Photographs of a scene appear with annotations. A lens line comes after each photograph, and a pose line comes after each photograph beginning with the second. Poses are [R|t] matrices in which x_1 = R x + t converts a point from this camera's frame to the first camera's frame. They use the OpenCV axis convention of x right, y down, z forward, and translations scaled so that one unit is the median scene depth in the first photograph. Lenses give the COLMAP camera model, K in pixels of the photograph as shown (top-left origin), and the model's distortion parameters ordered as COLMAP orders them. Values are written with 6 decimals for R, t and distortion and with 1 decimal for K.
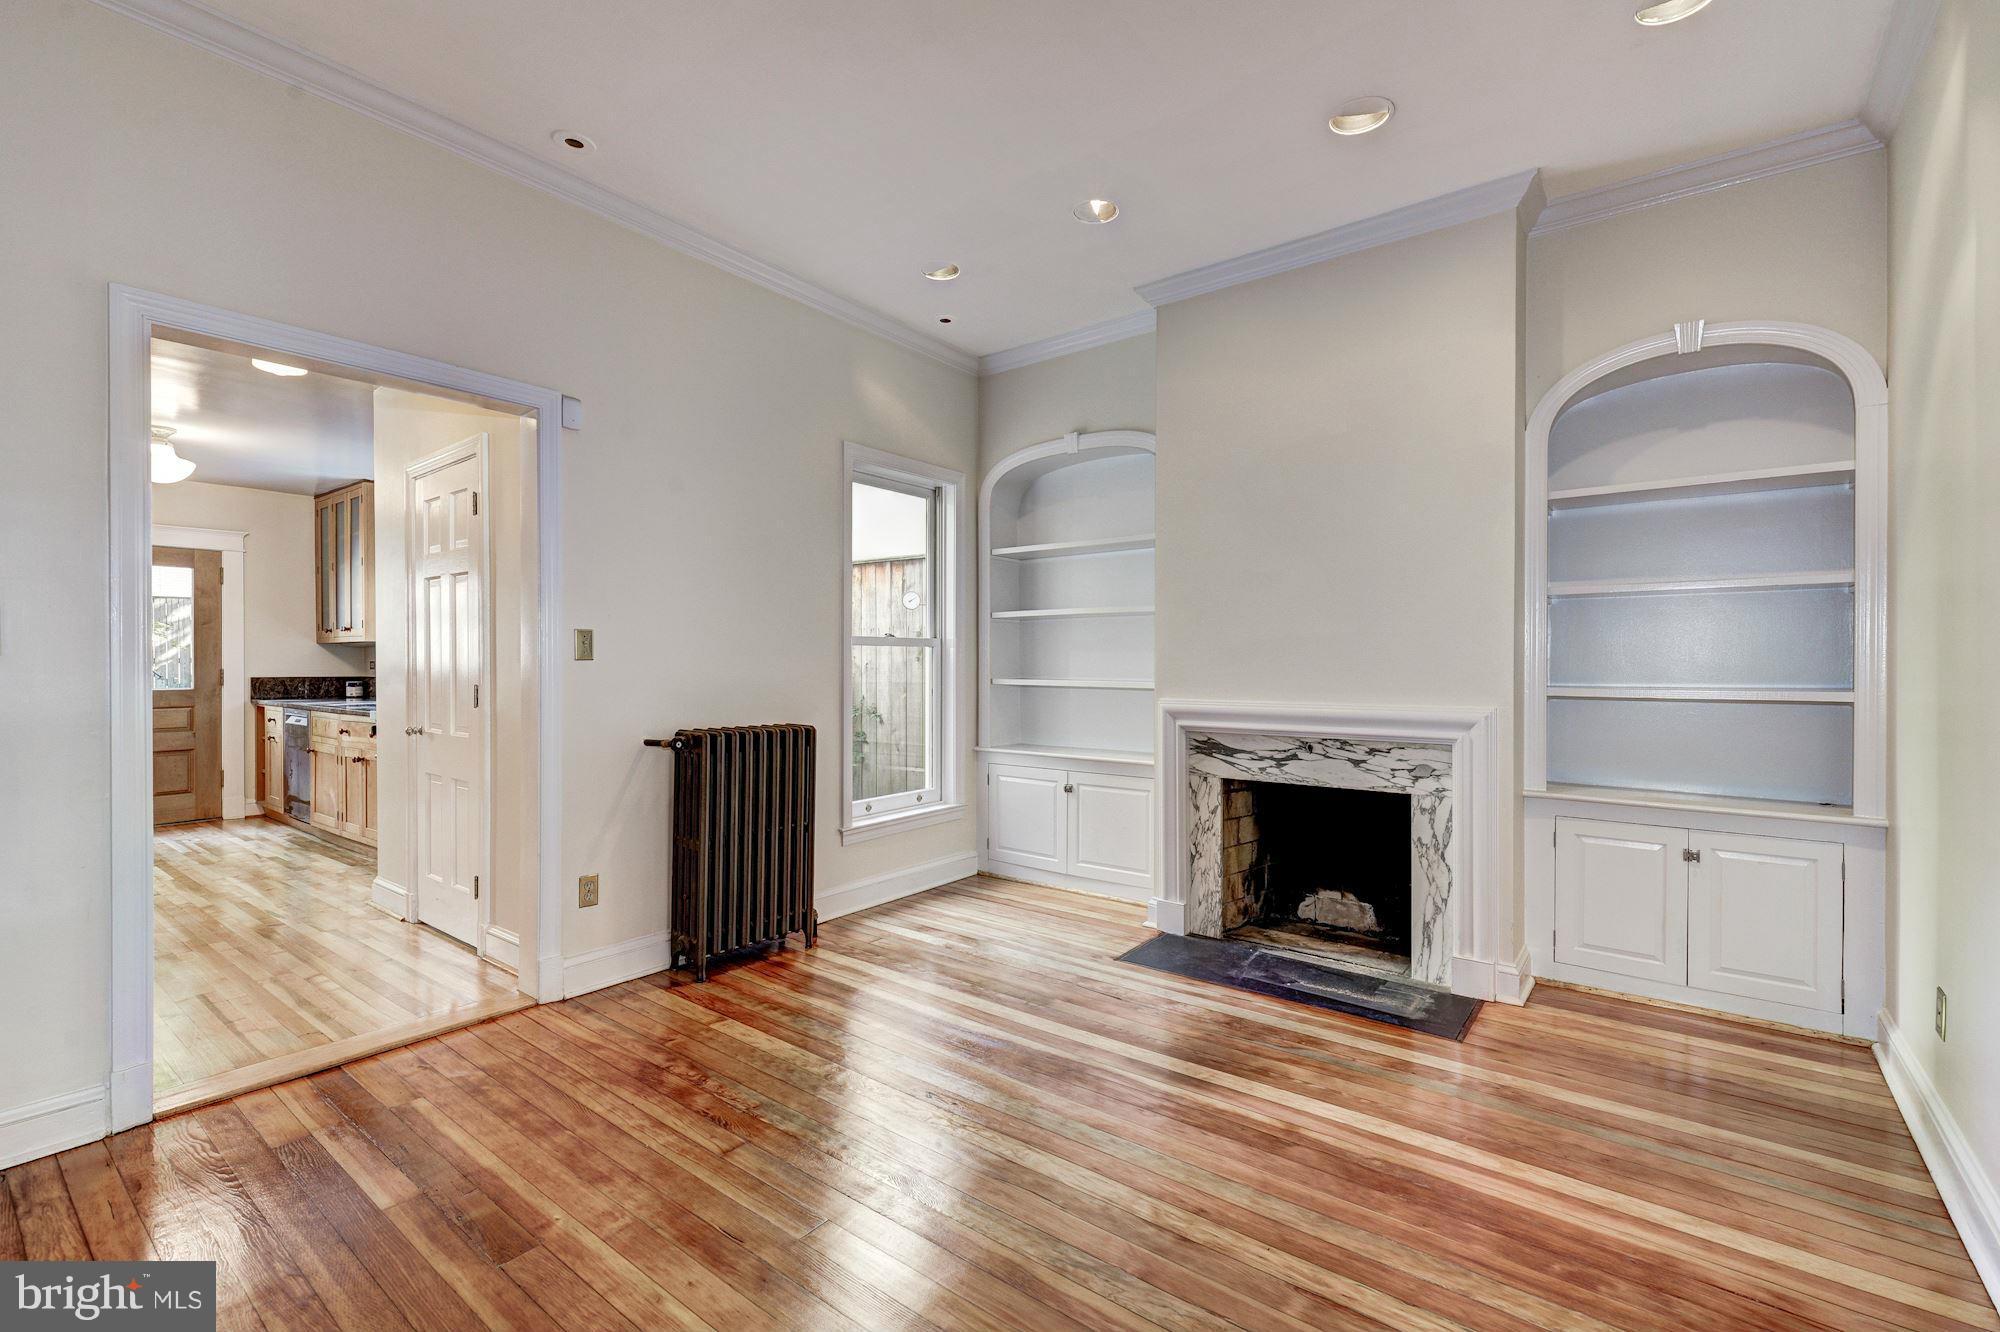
lens RADIAL K [[877.7, 0, 1000.2], [0, 877.7, 660.3], [0, 0, 1]] dist [0.010737, -0.000243]
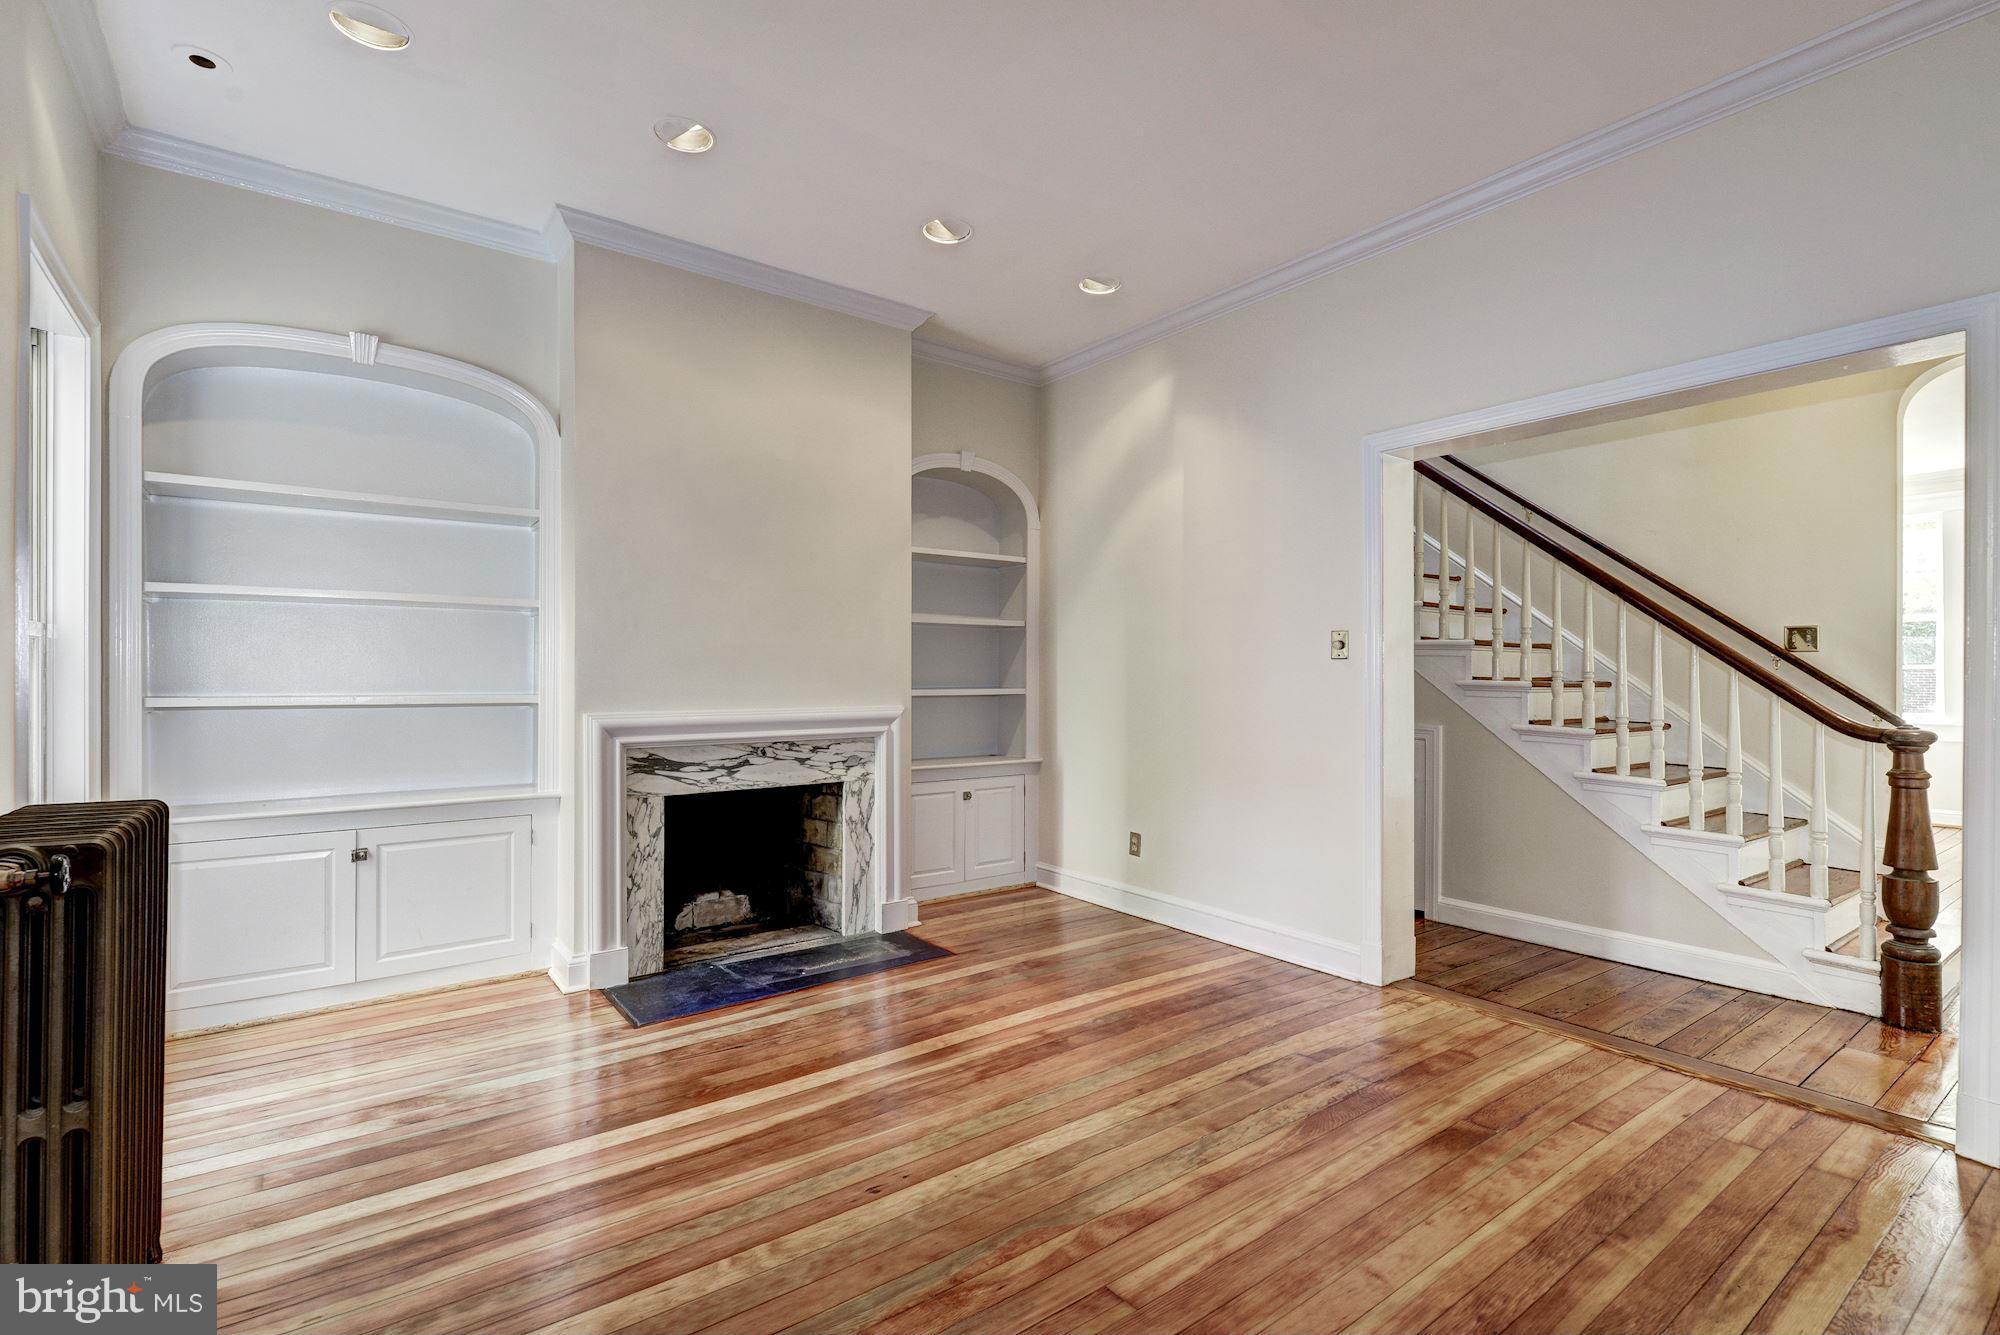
lens RADIAL K [[862.6, 0, 1000.0], [0, 862.6, 667.5], [0, 0, 1]] dist [0.013737, -0.000063]
pose [[0.290770, 0.004408, 0.956783, -0.567508], [-0.003243, 0.999988, -0.003622, 0.001336], [-0.956788, -0.002050, 0.290781, 0.440919]]
